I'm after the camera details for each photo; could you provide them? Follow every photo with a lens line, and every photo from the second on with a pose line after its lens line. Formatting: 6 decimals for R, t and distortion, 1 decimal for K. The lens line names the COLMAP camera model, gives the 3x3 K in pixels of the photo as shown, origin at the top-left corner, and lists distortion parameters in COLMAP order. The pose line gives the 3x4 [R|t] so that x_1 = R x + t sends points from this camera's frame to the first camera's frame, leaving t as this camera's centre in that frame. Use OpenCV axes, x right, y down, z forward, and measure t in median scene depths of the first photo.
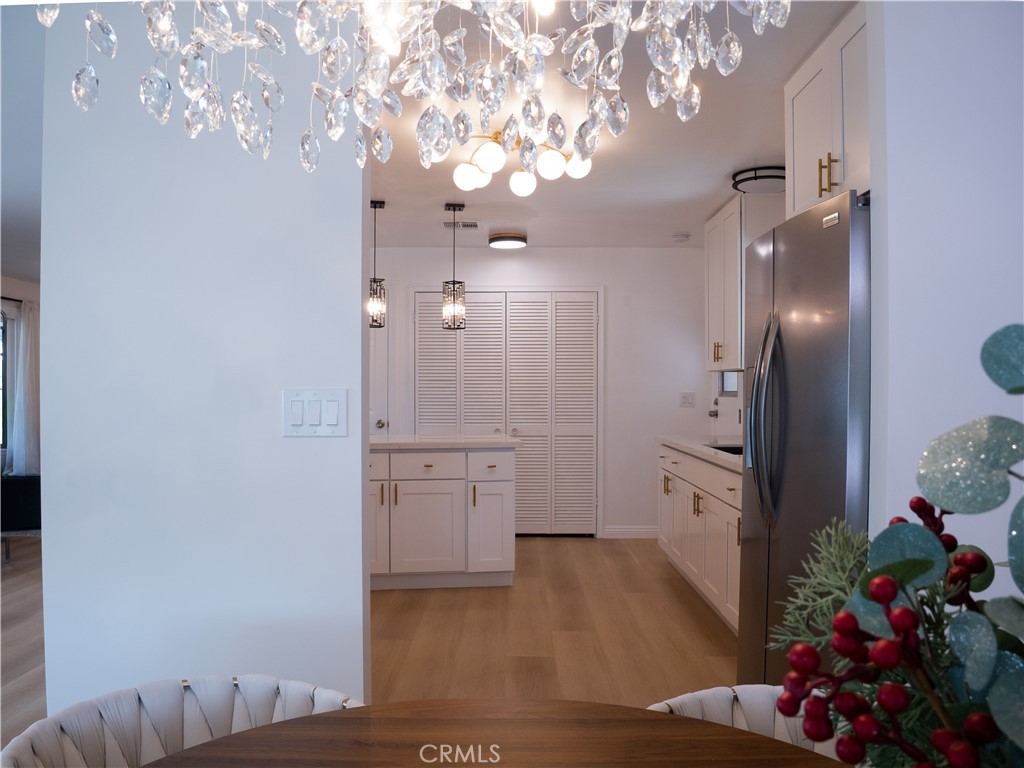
lens RADIAL K [[777.9, 0, 512.1], [0, 777.9, 398.0], [0, 0, 1]] dist [-0.136054, -0.000509]
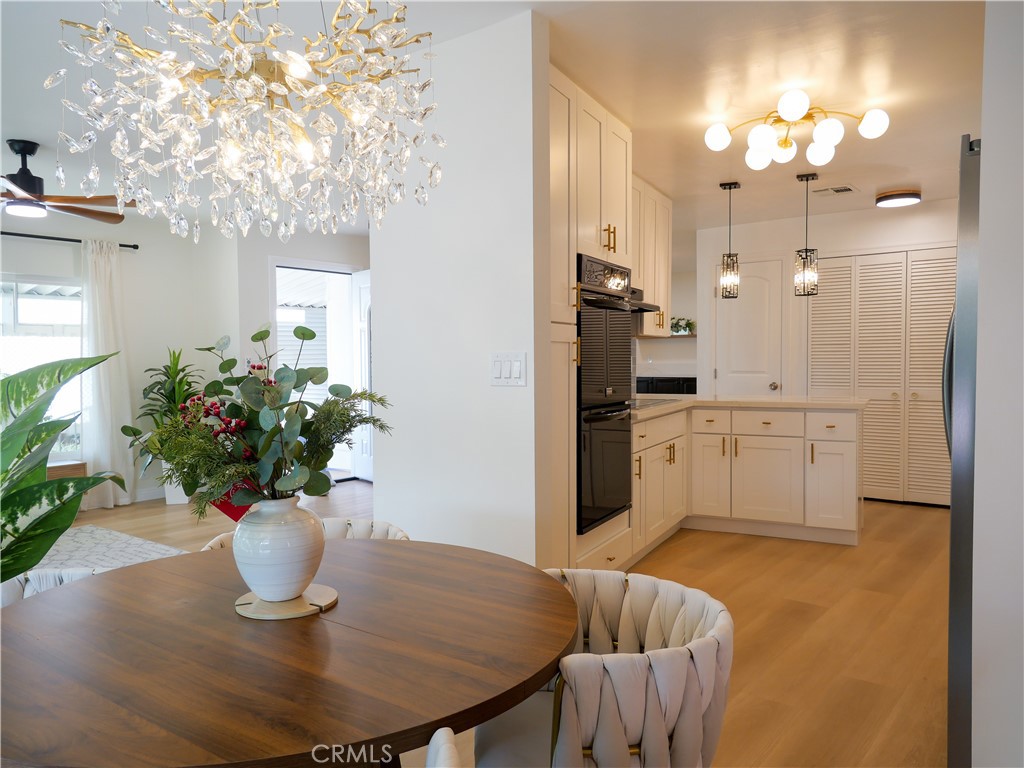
lens RADIAL K [[751.4, 0, 508.0], [0, 751.4, 388.7], [0, 0, 1]] dist [-0.046059, -0.001963]
pose [[0.775912, 0.016807, -0.630617, 0.261767], [0.003859, 0.999500, 0.031386, 0.004577], [0.630829, -0.026786, 0.775459, -0.040908]]
